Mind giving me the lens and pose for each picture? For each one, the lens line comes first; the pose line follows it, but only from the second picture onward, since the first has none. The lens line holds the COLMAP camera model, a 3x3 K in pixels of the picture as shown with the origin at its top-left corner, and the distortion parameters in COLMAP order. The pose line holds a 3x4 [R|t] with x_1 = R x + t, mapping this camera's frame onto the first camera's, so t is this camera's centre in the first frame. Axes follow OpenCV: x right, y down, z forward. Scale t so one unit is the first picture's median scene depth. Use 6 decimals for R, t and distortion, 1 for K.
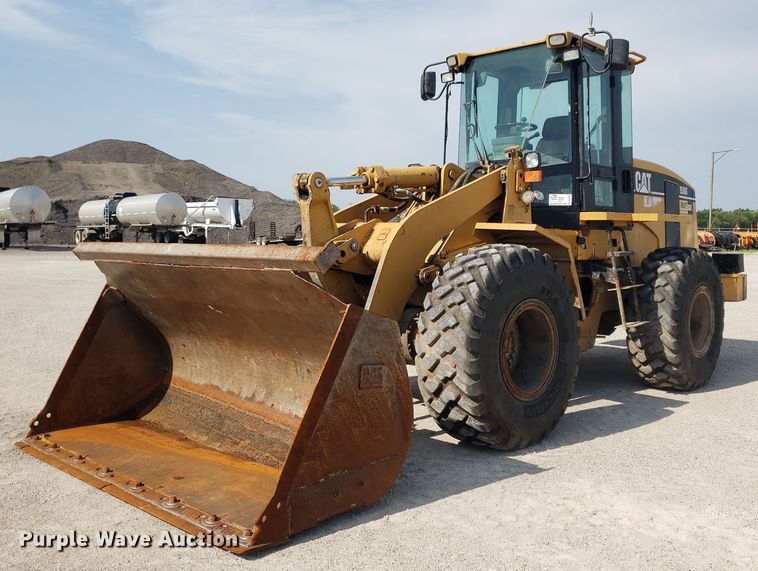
lens RADIAL K [[744.6, 0, 419.1], [0, 744.6, 257.5], [0, 0, 1]] dist [0.102703, -0.303175]
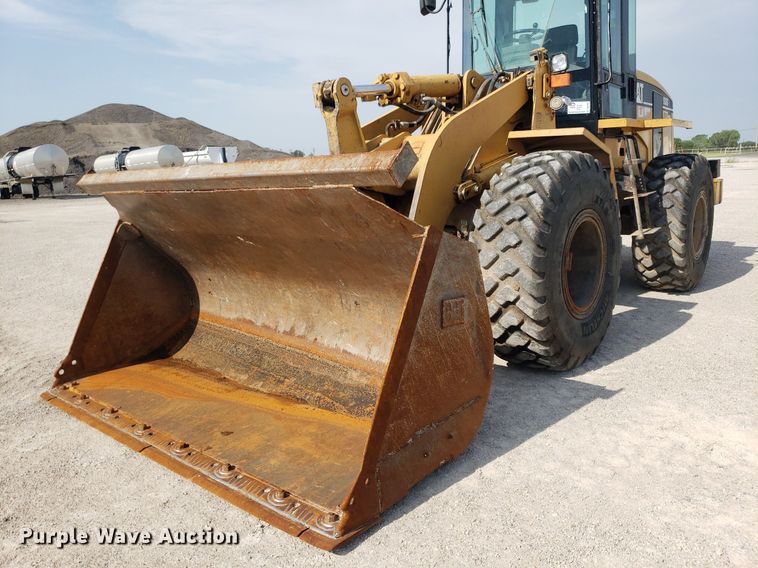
lens RADIAL K [[586.8, 0, 392.4], [0, 586.8, 284.9], [0, 0, 1]] dist [0.053386, -0.142674]
pose [[0.998056, -0.057945, 0.022963, -0.096412], [0.053446, 0.985171, 0.163038, 0.013860], [-0.032070, -0.161493, 0.986353, 0.246555]]
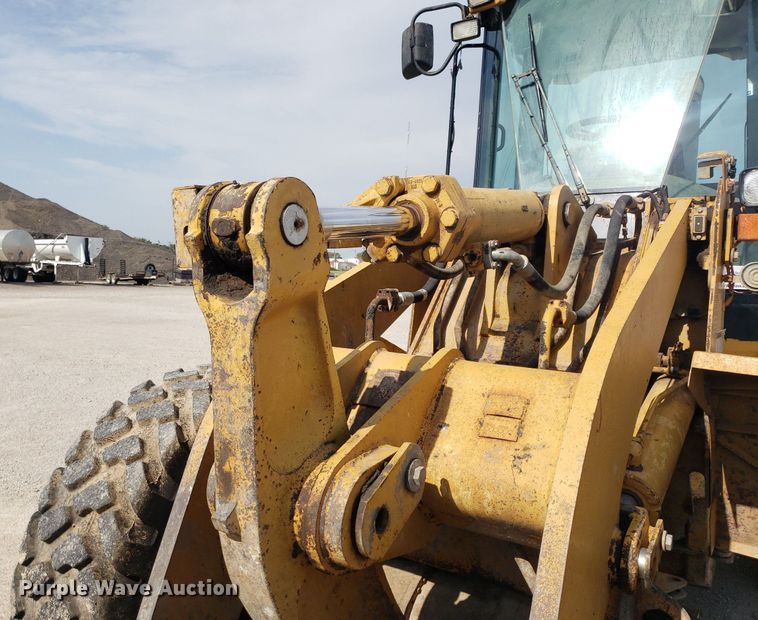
lens RADIAL K [[664.9, 0, 354.0], [0, 664.9, 310.8], [0, 0, 1]] dist [0.002100, -0.001623]
pose [[0.989895, 0.014701, 0.141039, -0.129294], [-0.018011, 0.999591, 0.022219, -0.070022], [-0.140655, -0.024535, 0.989755, 0.706491]]
